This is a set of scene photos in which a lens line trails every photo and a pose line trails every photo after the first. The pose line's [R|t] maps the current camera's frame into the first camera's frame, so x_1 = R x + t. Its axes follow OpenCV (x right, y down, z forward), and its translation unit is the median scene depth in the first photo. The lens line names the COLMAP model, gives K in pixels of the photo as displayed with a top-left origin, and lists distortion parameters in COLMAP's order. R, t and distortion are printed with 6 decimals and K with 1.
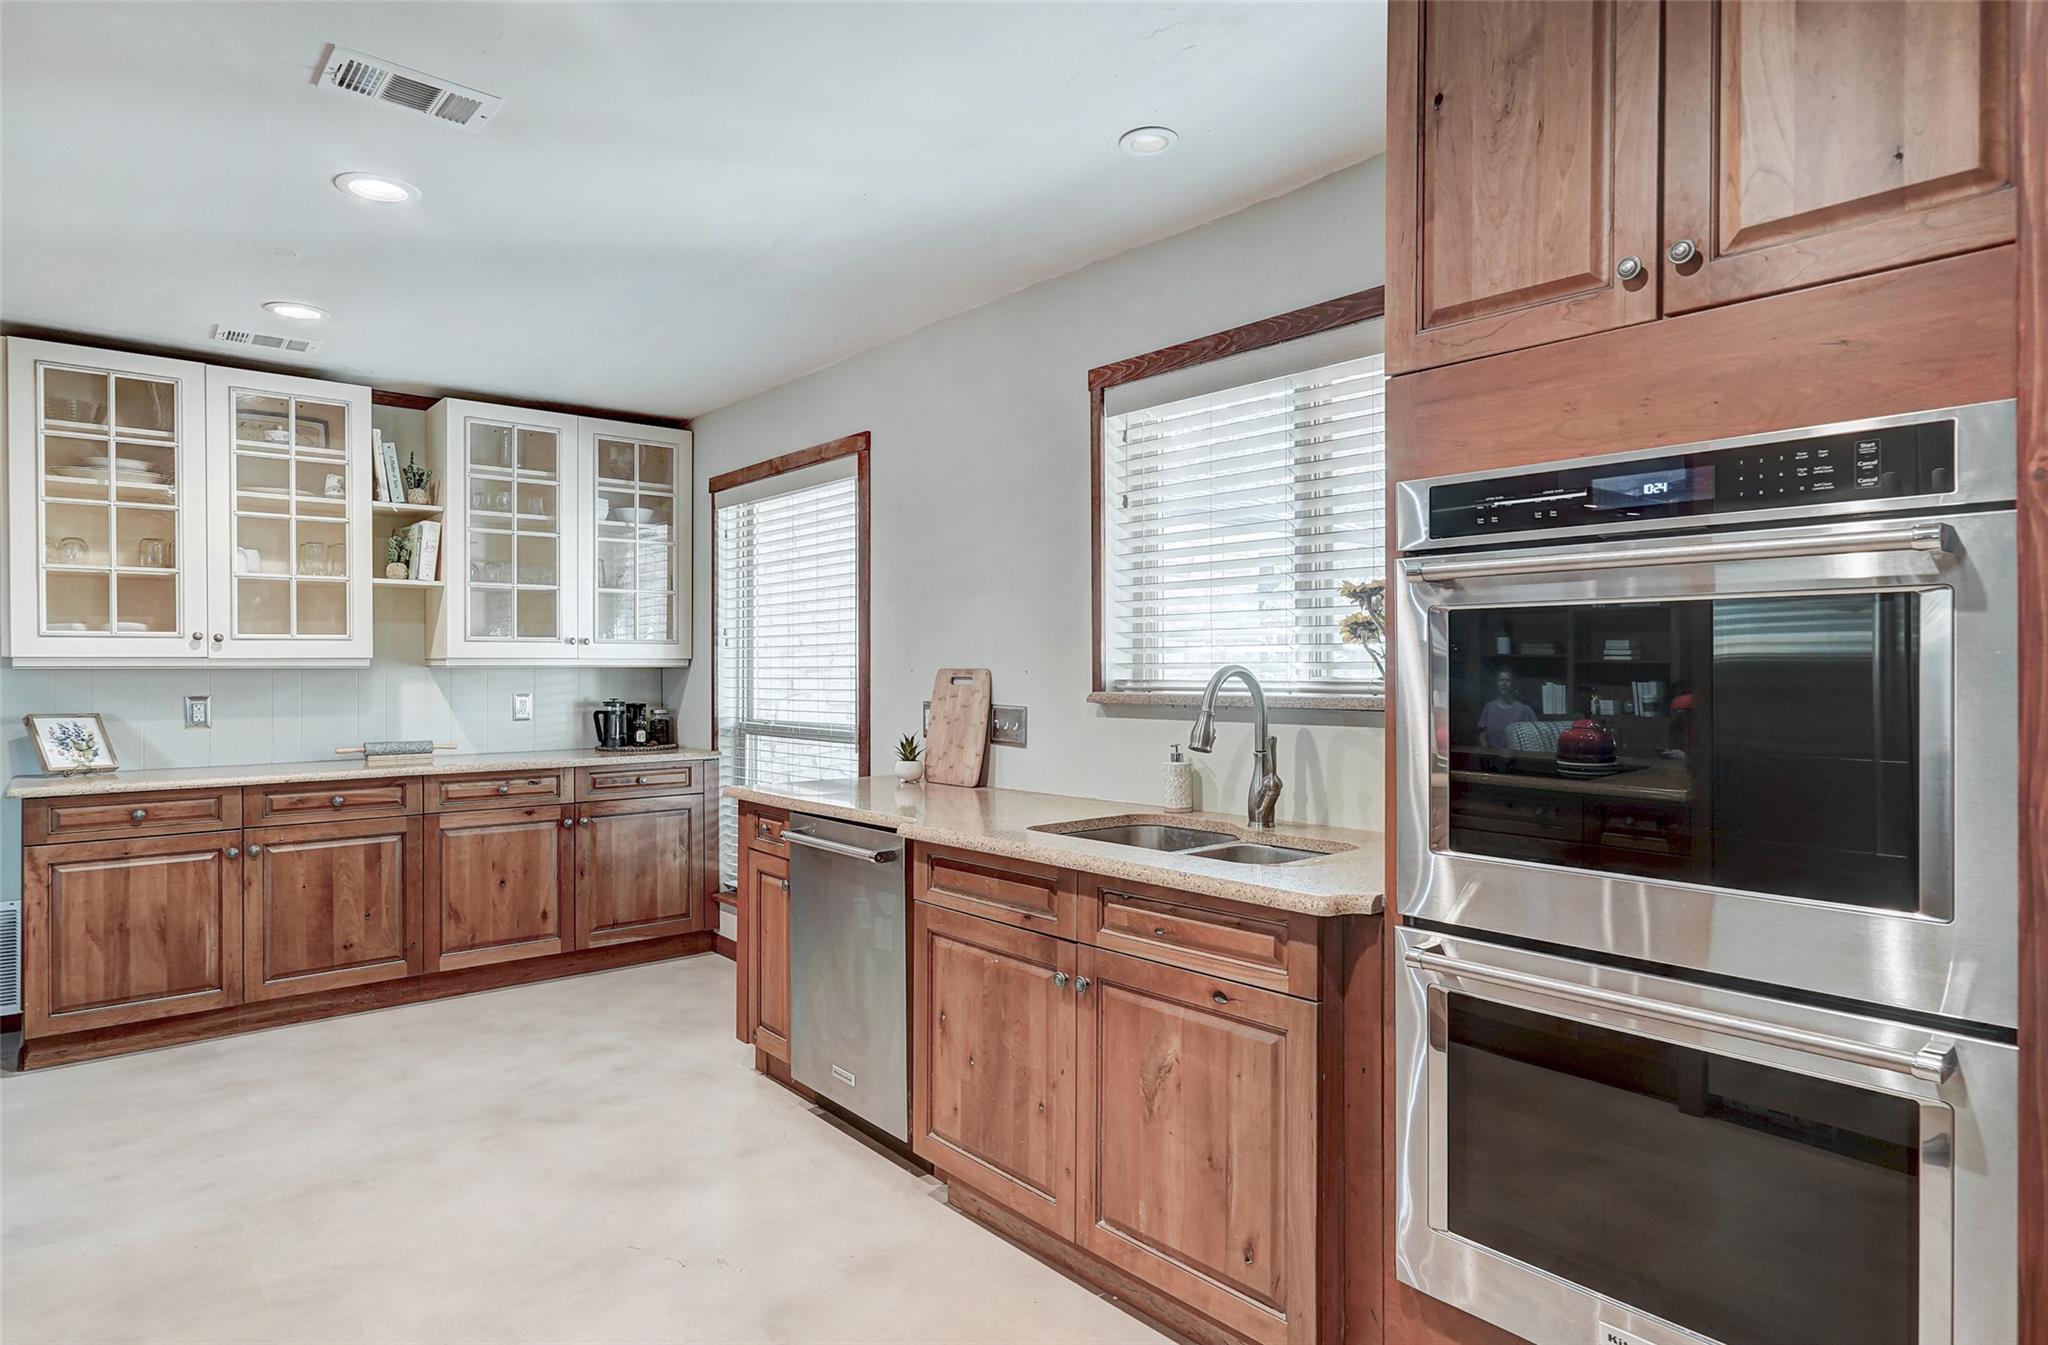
lens RADIAL K [[1143.4, 0, 1018.1], [0, 1143.4, 662.6], [0, 0, 1]] dist [-0.021995, 0.020829]
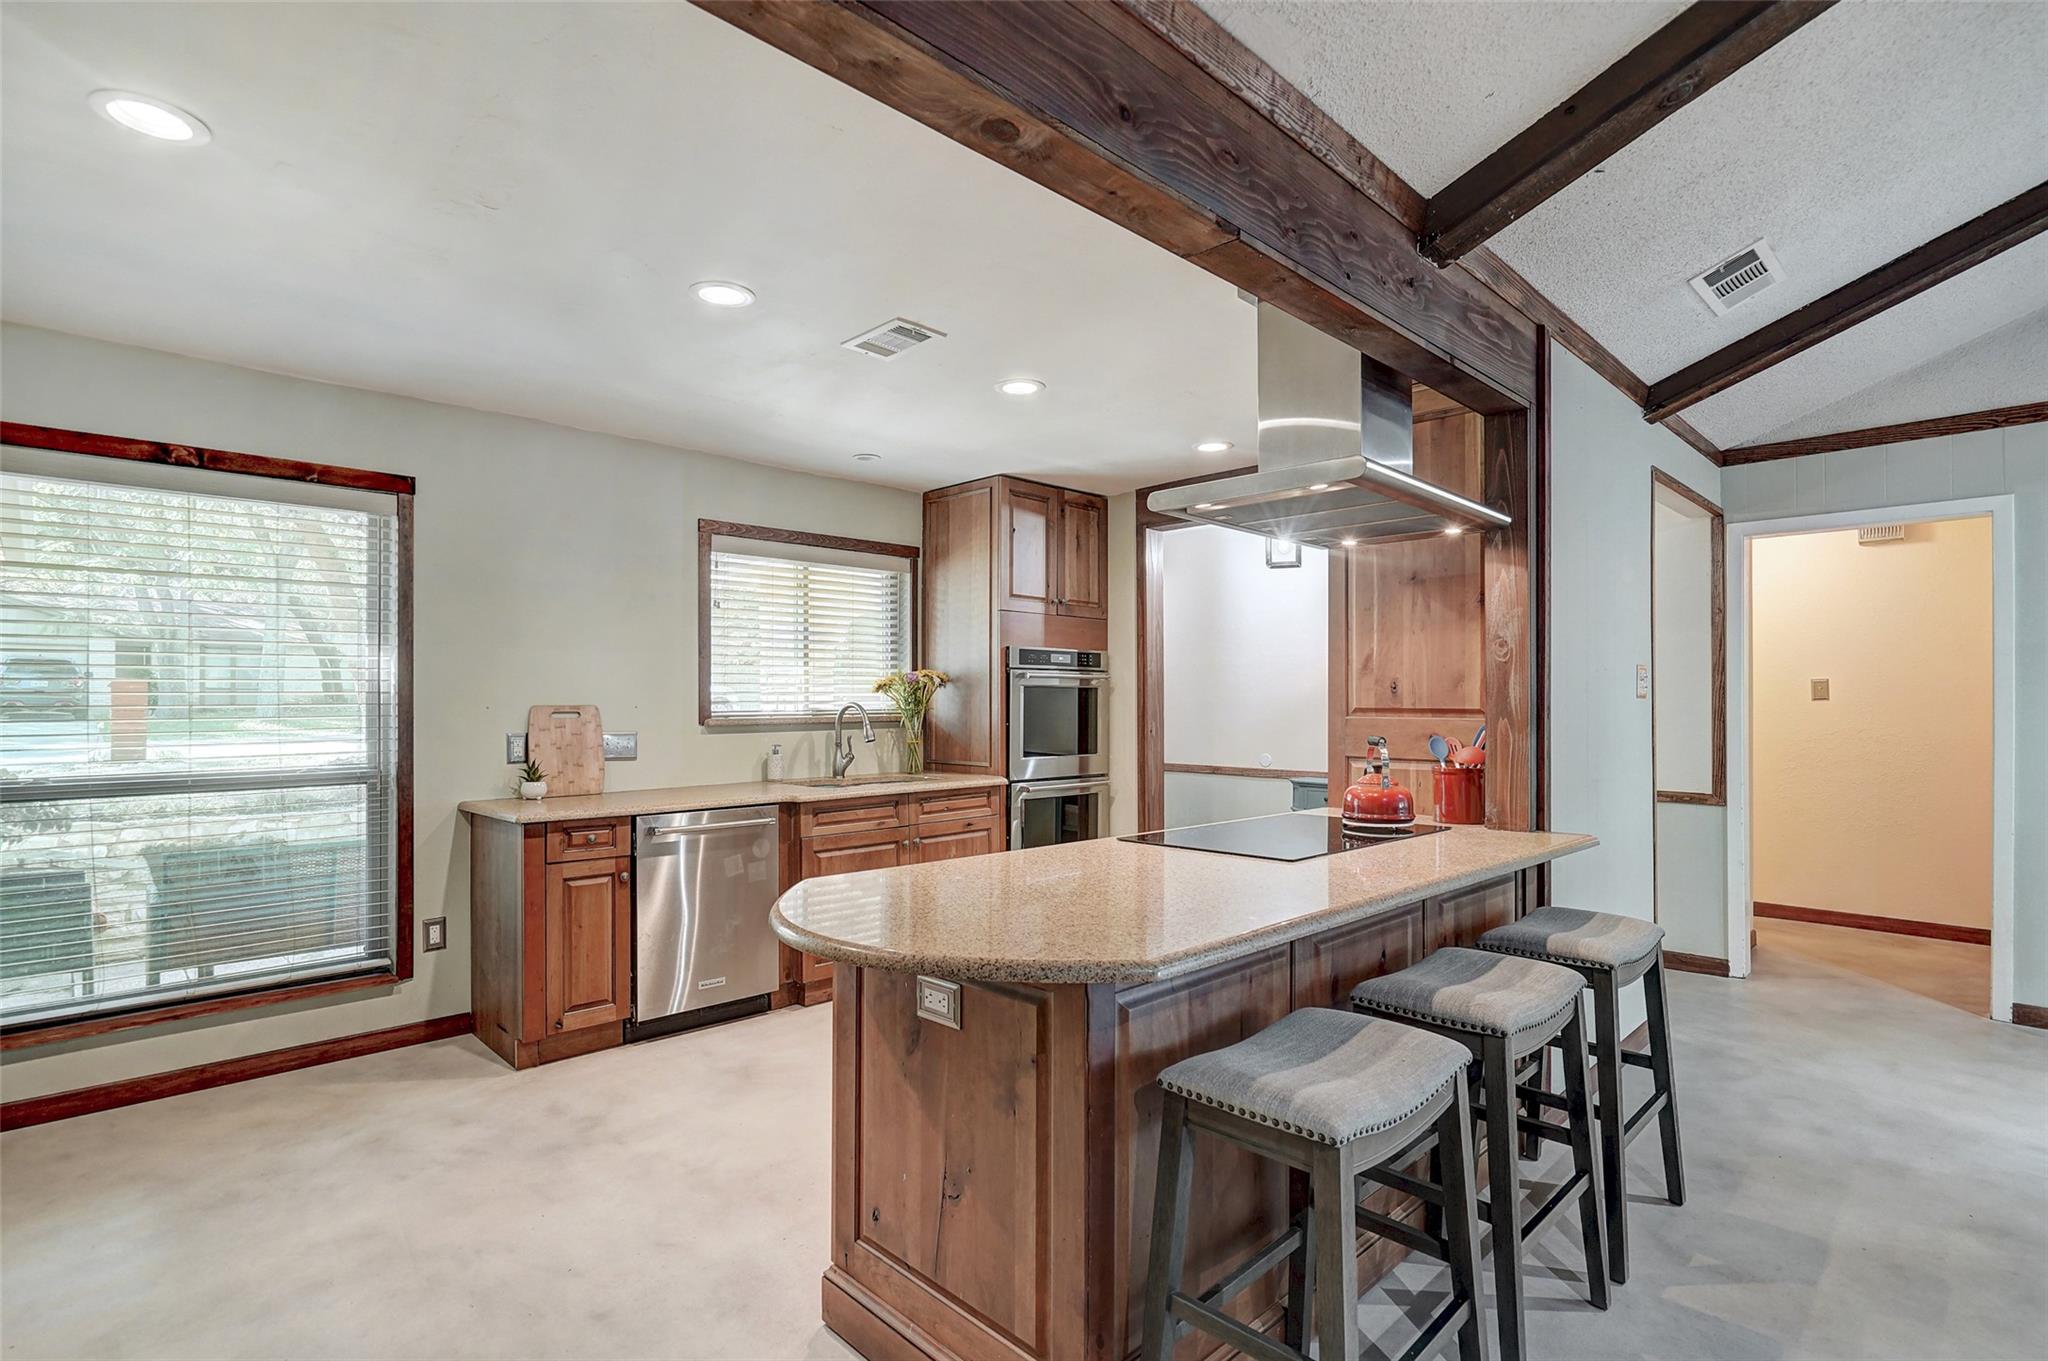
lens RADIAL K [[989.0, 0, 1011.3], [0, 989.0, 697.3], [0, 0, 1]] dist [-0.014651, 0.001018]
pose [[-0.068954, 0.005390, 0.997605, -1.139180], [-0.001766, 0.999983, -0.005525, 0.001144], [-0.997618, -0.002143, -0.068943, 0.557133]]
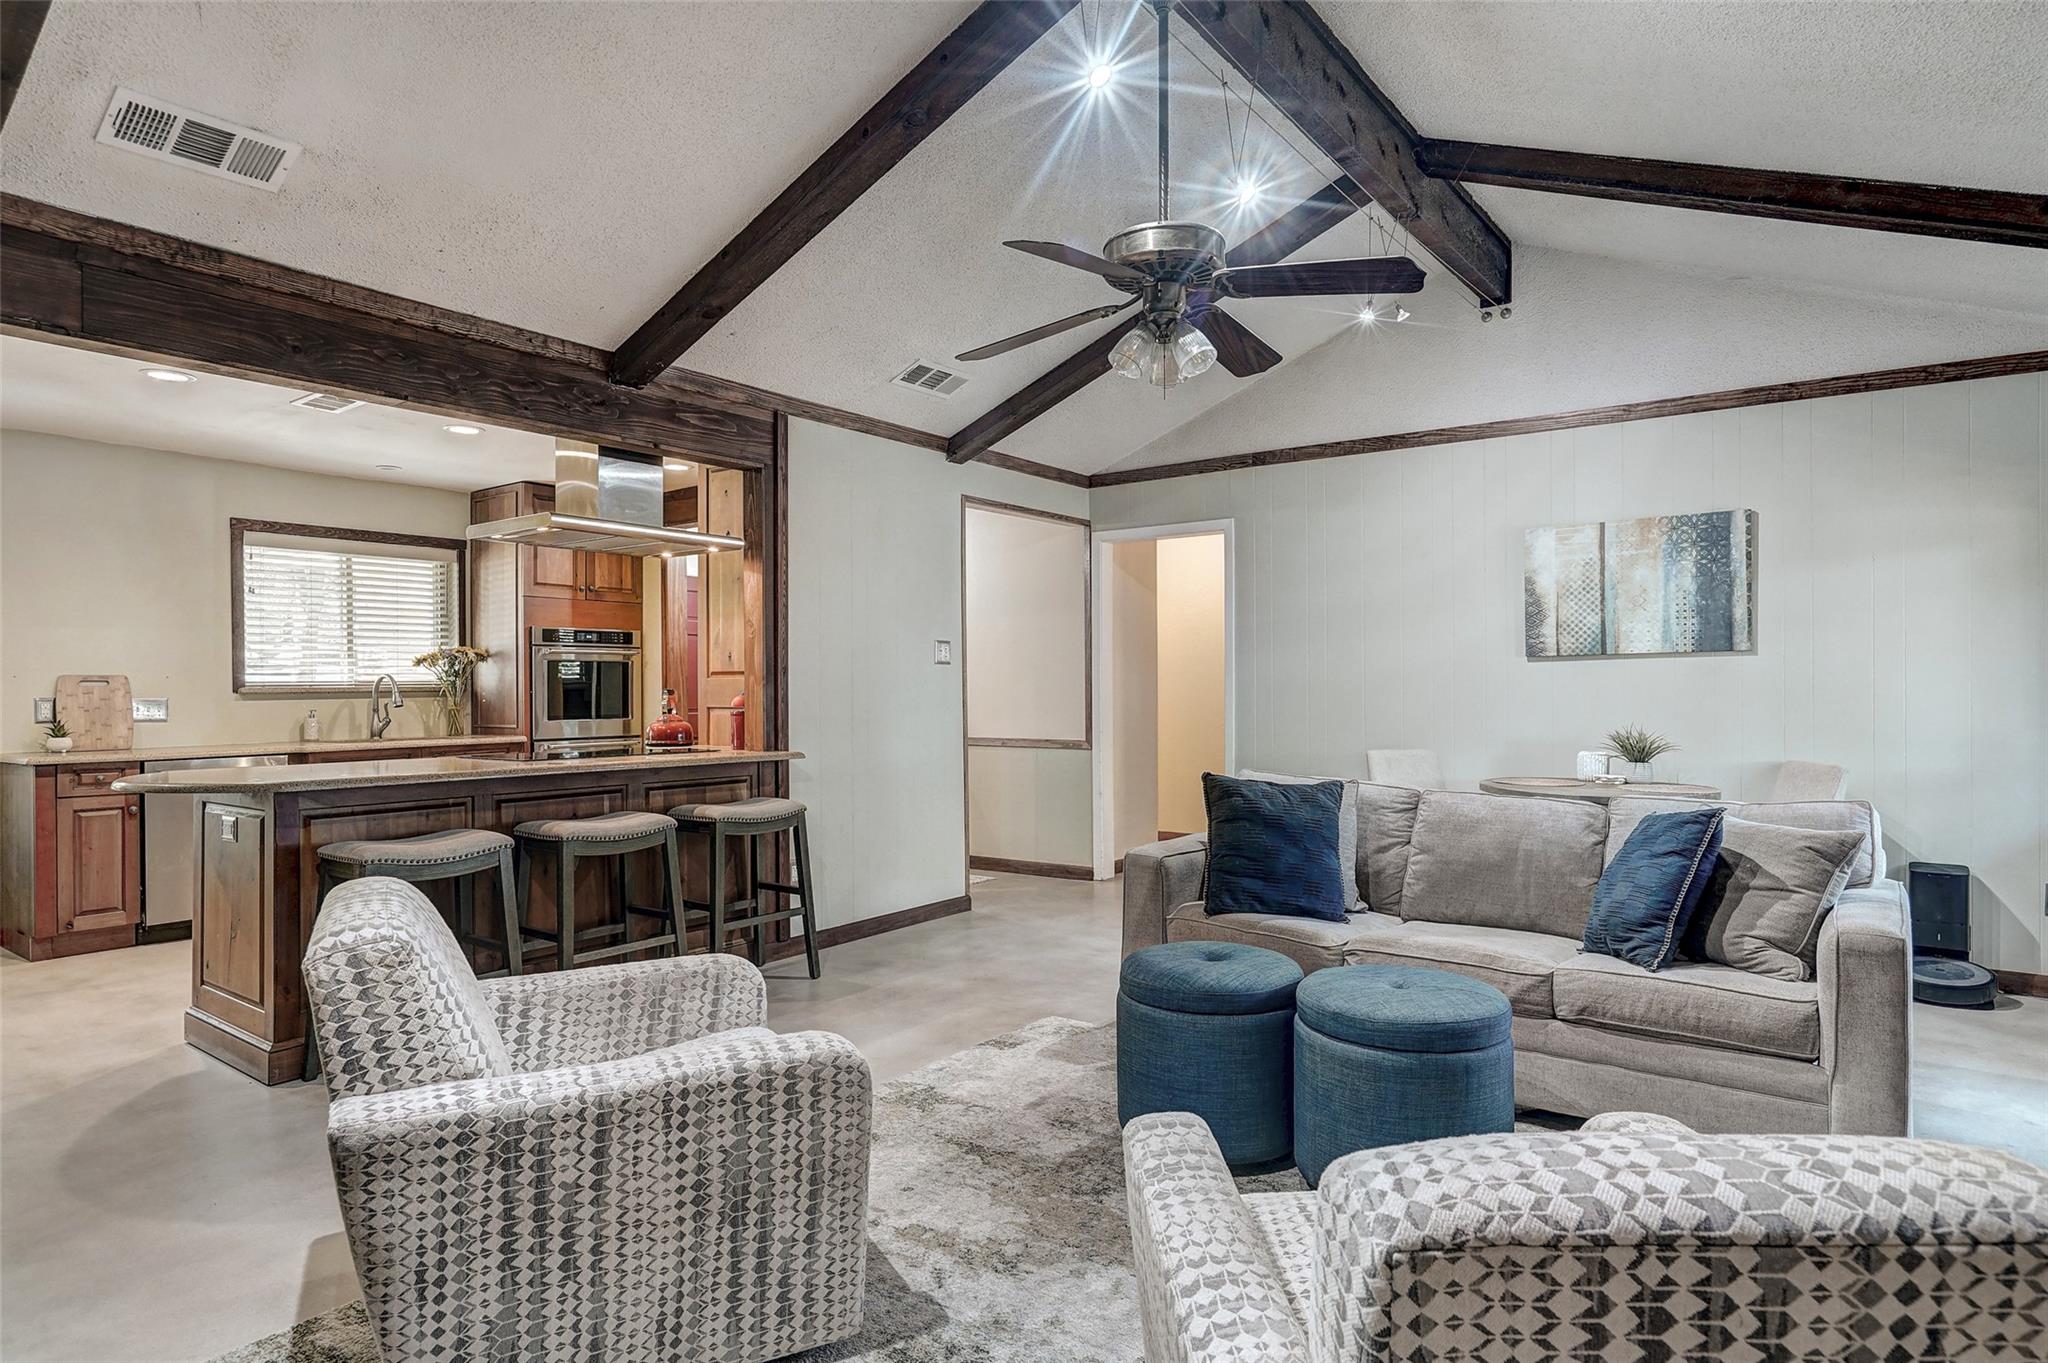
lens RADIAL K [[1143.4, 0, 1016.7], [0, 1143.4, 687.3], [0, 0, 1]] dist [-0.021995, 0.020829]
pose [[-0.222373, 0.004629, 0.974951, -1.737260], [0.005324, 0.999980, -0.003534, 0.031804], [-0.974947, 0.004405, -0.222393, 0.130887]]
